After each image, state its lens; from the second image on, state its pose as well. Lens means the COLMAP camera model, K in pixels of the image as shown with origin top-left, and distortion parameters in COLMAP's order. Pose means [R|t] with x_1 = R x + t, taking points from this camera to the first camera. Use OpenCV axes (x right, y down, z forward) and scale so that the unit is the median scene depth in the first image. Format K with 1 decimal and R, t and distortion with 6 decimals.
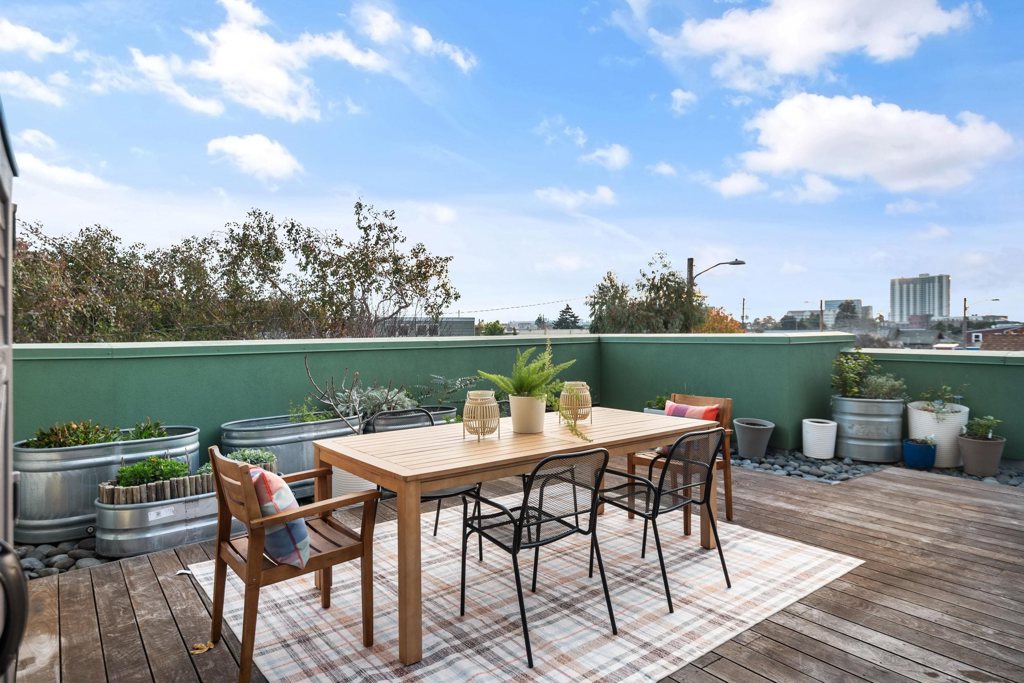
lens RADIAL K [[633.6, 0, 512.0], [0, 633.6, 341.5], [0, 0, 1]] dist [0.001483, 0.000015]
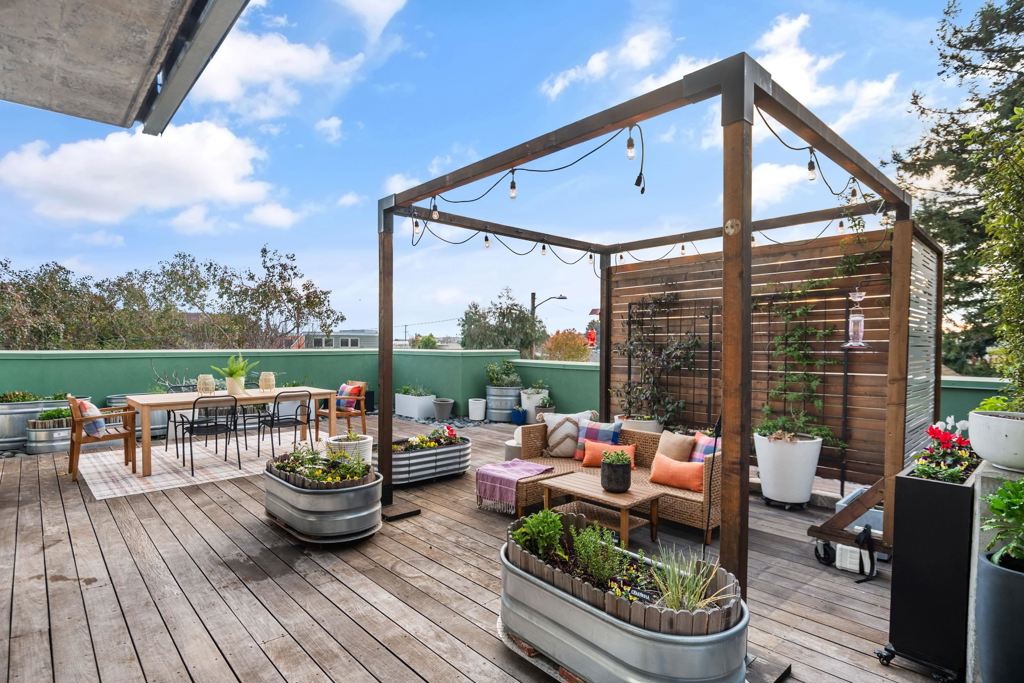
lens RADIAL K [[531.0, 0, 499.3], [0, 531.0, 362.5], [0, 0, 1]] dist [-0.004608, -0.001304]
pose [[0.995019, 0.012335, 0.098924, 0.153840], [-0.014093, 0.999755, 0.017093, -0.001931], [-0.098688, -0.018402, 0.994948, -0.187507]]
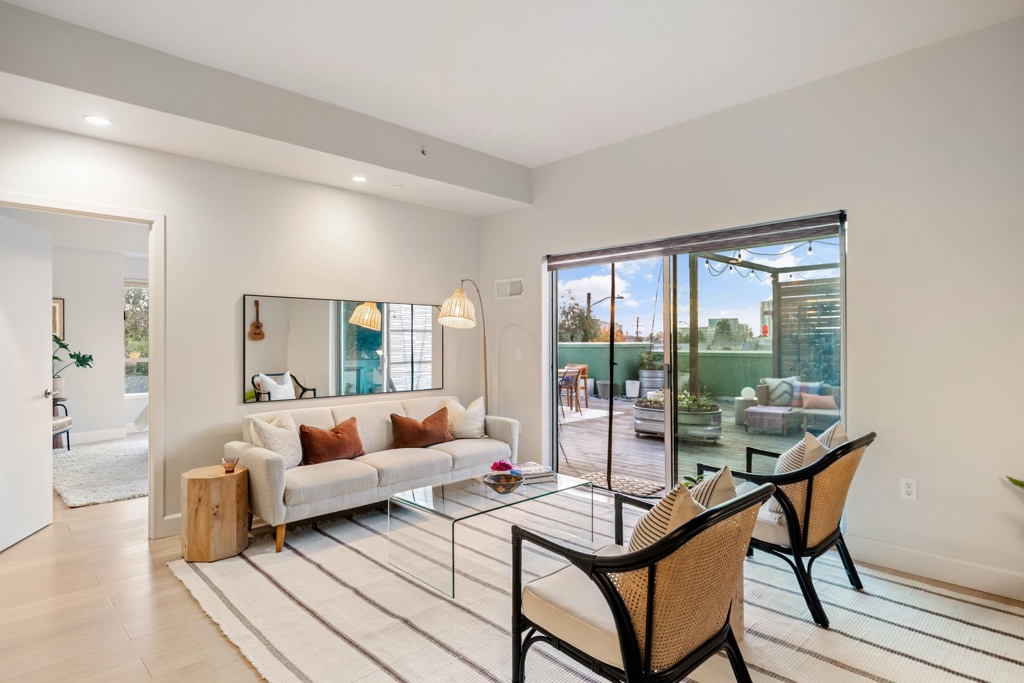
lens RADIAL K [[539.7, 0, 512.0], [0, 539.7, 341.5], [0, 0, 1]] dist [-0.002052, 0.000125]
pose [[0.992797, 0.006894, 0.119614, -0.068968], [-0.004624, 0.999804, -0.019242, 0.009020], [-0.119723, 0.018550, 0.992634, -0.337934]]
